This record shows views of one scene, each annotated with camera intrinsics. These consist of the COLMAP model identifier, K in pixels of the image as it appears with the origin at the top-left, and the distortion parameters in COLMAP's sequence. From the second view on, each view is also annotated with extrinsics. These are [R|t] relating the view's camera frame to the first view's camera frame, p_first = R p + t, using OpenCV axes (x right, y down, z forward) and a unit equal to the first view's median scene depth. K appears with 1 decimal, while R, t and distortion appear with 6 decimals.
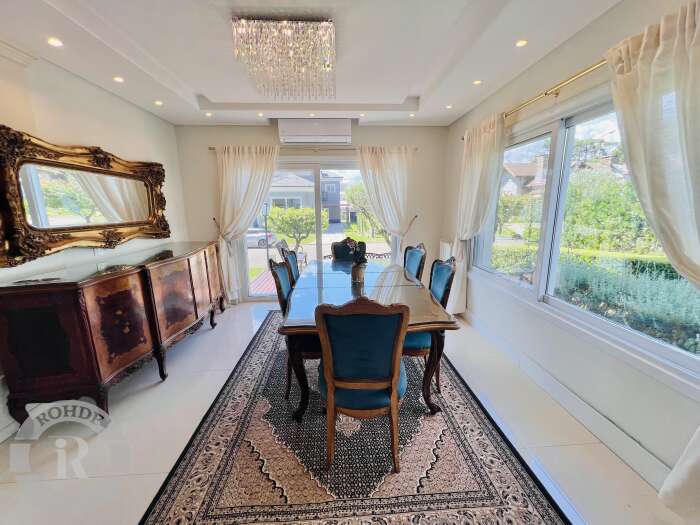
lens RADIAL K [[282.0, 0, 351.5], [0, 282.0, 262.9], [0, 0, 1]] dist [-0.007092, 0.001589]
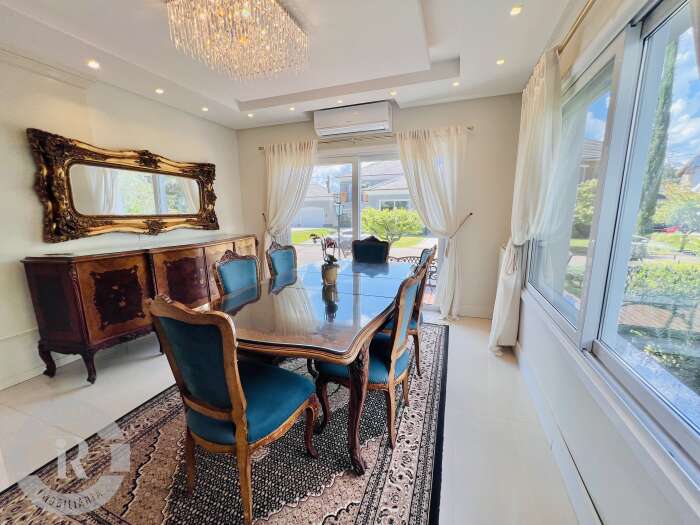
lens RADIAL K [[282.0, 0, 352.3], [0, 282.0, 263.1], [0, 0, 1]] dist [-0.007092, 0.001589]
pose [[0.917840, 0.076732, -0.389463, 0.375943], [-0.081167, 0.996688, 0.005083, -0.007559], [0.388563, 0.026946, 0.921028, 0.225104]]
